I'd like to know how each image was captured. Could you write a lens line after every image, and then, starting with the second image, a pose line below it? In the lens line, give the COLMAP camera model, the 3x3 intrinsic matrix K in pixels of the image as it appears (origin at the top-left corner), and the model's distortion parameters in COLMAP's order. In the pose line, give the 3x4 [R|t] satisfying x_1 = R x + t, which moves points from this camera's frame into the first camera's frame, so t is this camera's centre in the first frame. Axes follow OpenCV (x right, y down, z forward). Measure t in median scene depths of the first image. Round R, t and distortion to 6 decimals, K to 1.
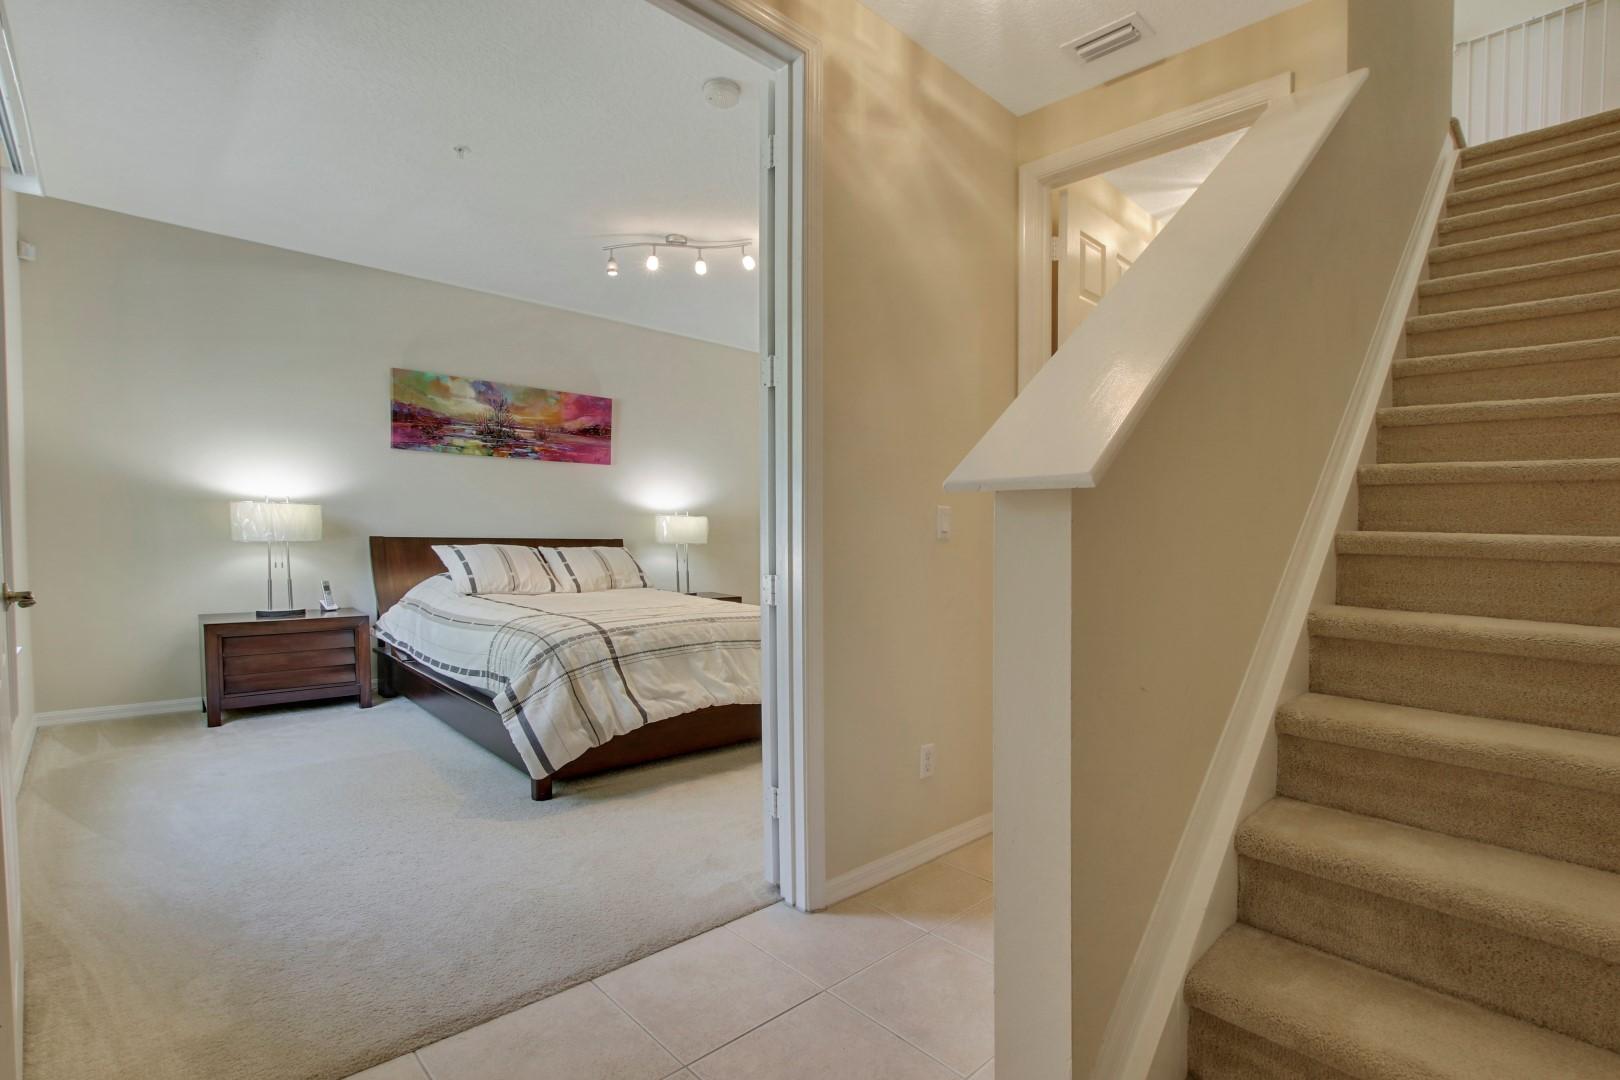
lens RADIAL K [[763.6, 0, 800.0], [0, 763.6, 546.4], [0, 0, 1]] dist [-0.018936, 0.001992]
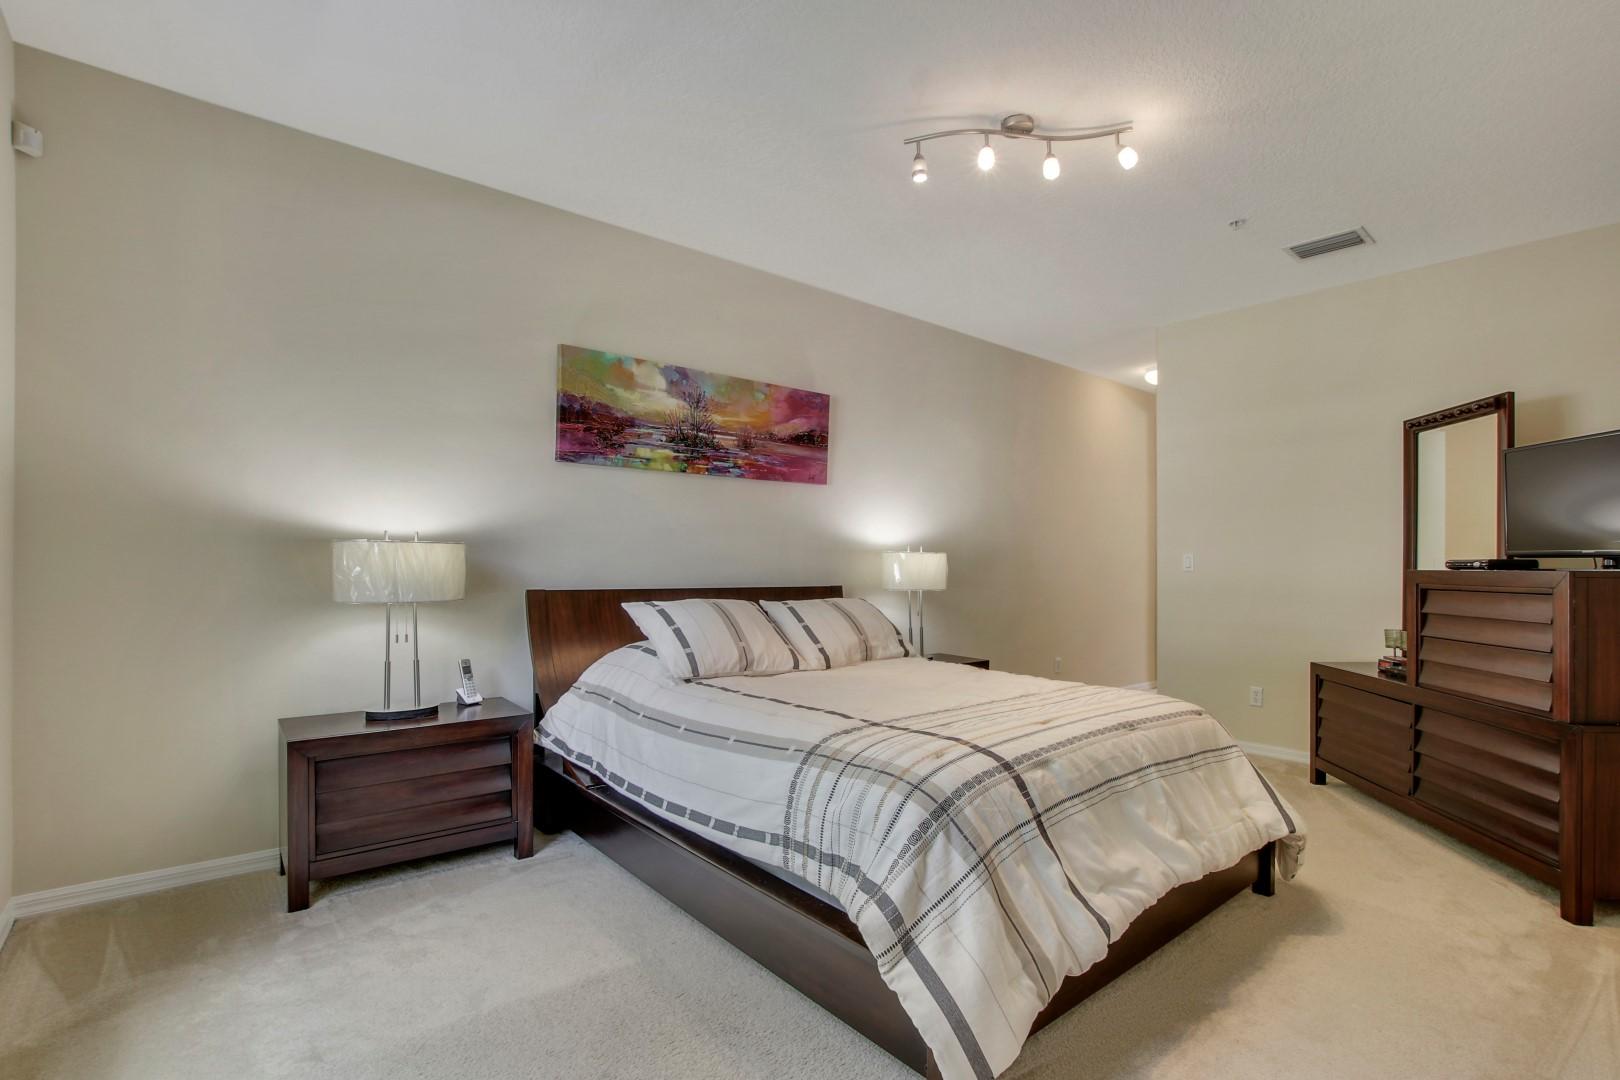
lens RADIAL K [[763.6, 0, 823.2], [0, 763.6, 531.3], [0, 0, 1]] dist [-0.018936, 0.001992]
pose [[0.998999, -0.018630, -0.040658, -0.304055], [0.015859, 0.997596, -0.067461, -0.017123], [0.041817, 0.066749, 0.996893, 0.368404]]
